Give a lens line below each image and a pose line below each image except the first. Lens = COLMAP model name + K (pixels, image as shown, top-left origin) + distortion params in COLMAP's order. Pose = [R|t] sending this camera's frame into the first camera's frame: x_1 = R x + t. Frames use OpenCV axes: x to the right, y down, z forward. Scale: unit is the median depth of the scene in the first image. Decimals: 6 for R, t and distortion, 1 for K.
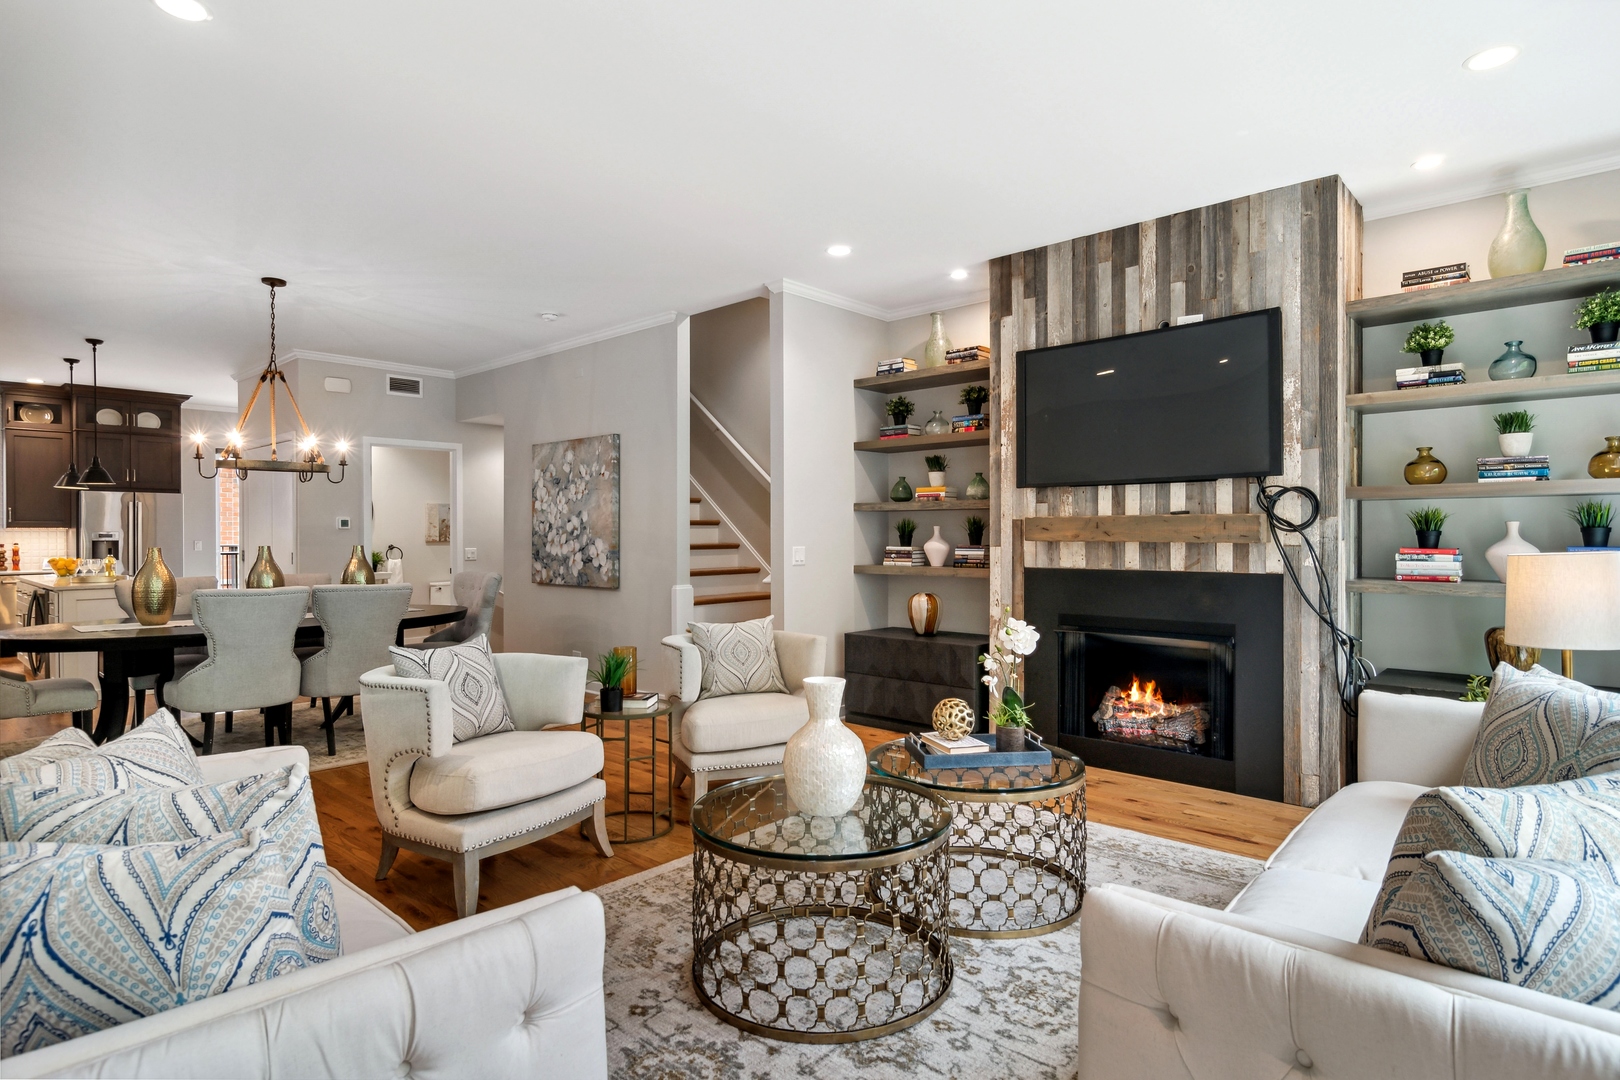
lens RADIAL K [[873.3, 0, 810.0], [0, 873.3, 540.0], [0, 0, 1]] dist [-0.000416, 0.000480]
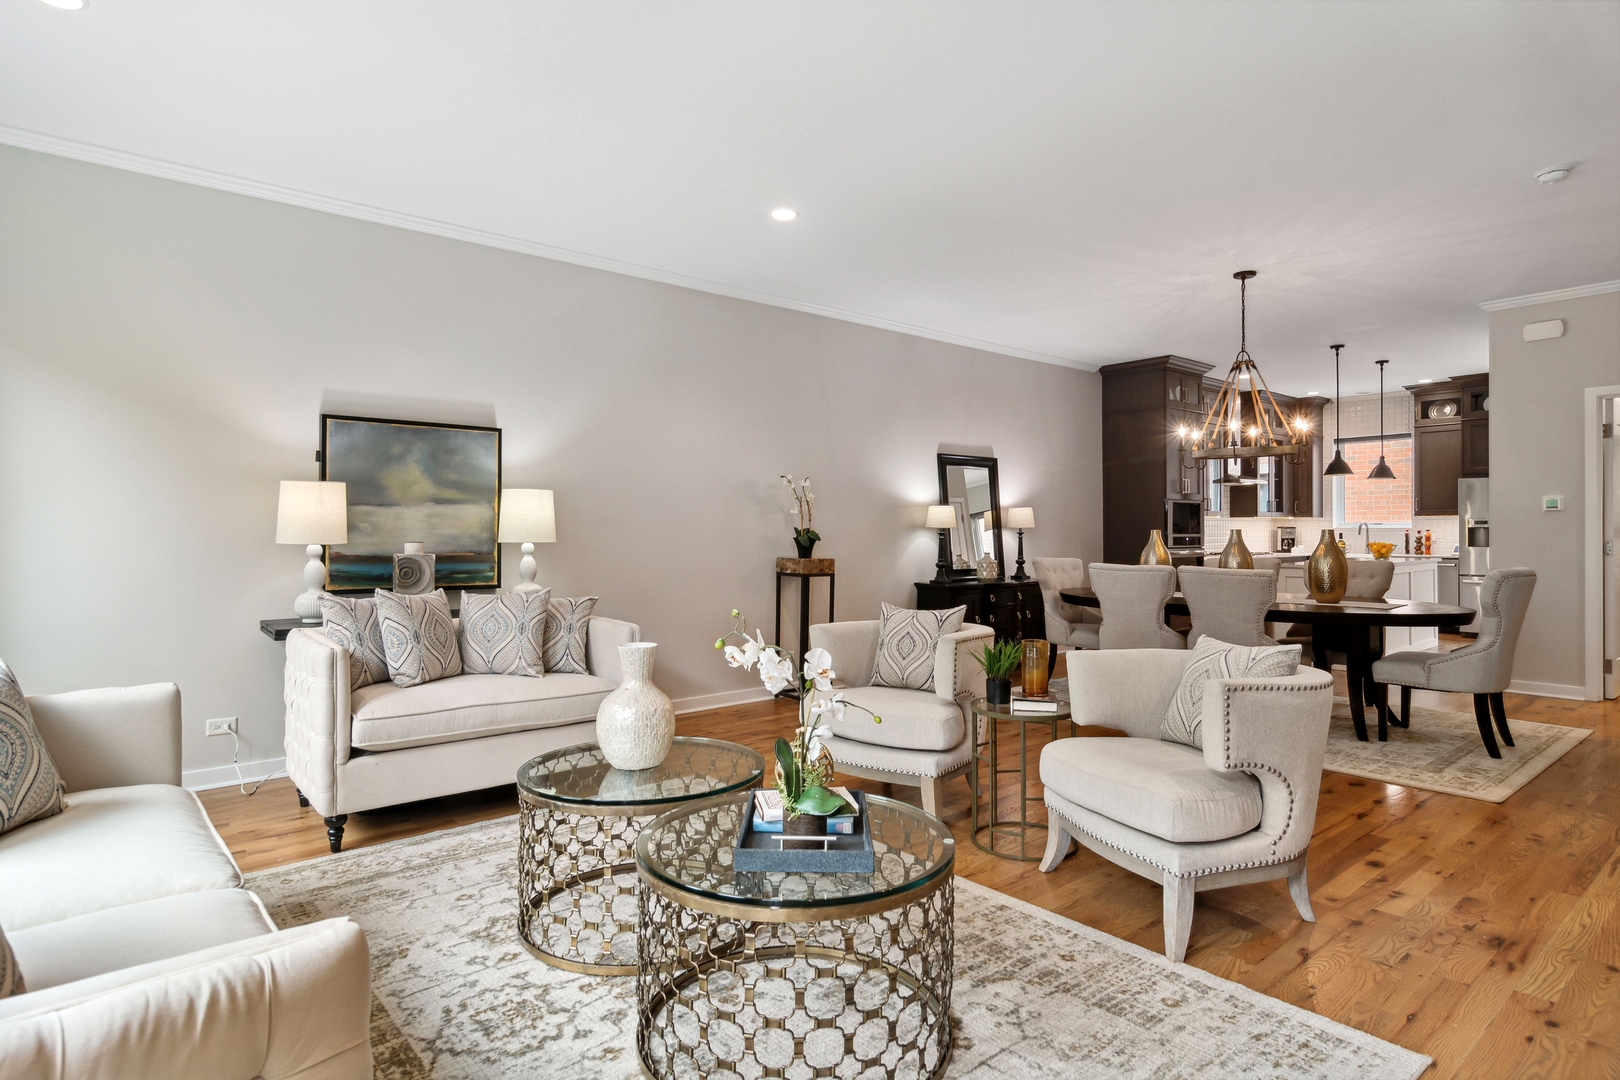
lens RADIAL K [[873.3, 0, 810.0], [0, 873.3, 540.0], [0, 0, 1]] dist [-0.000416, 0.000480]
pose [[-0.145115, 0.011707, -0.989346, 0.490082], [-0.002234, 0.999924, 0.012160, 0.007874], [0.989412, 0.003975, -0.145077, 0.637201]]
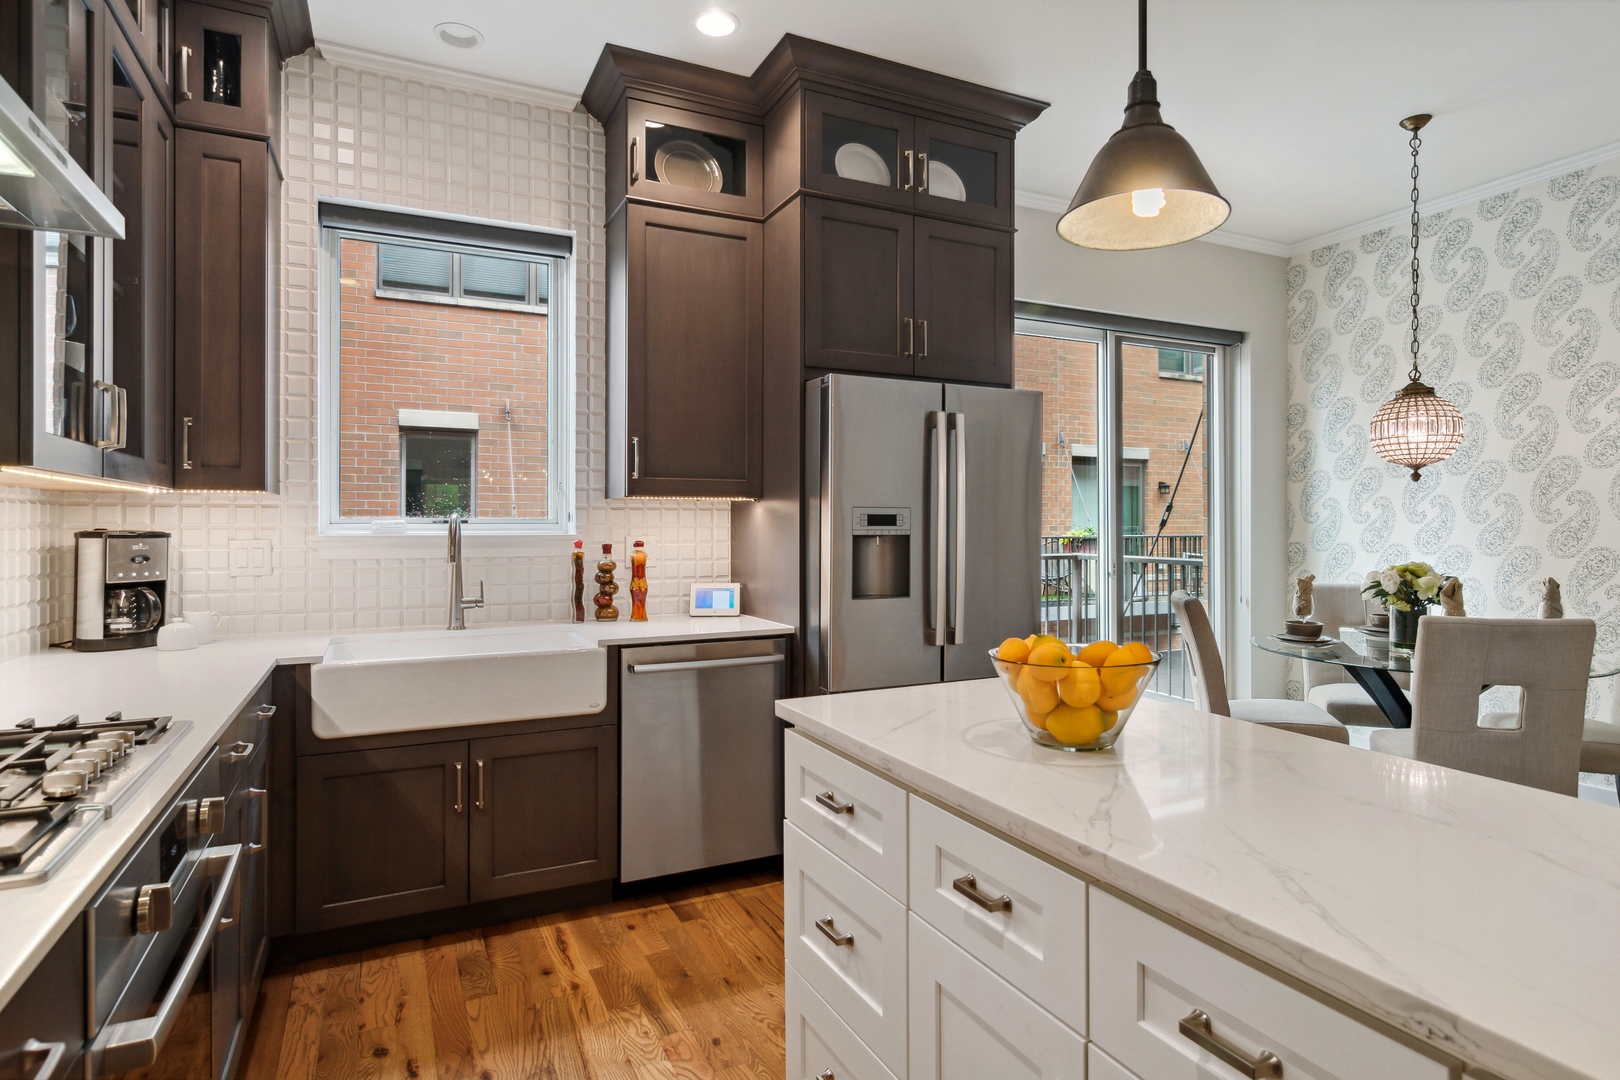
lens RADIAL K [[873.3, 0, 810.0], [0, 873.3, 540.0], [0, 0, 1]] dist [-0.000416, 0.000480]
pose [[0.920572, 0.001780, -0.390568, -1.166310], [-0.000085, 0.999991, 0.004356, 0.001886], [0.390572, -0.003977, 0.920564, 1.156280]]
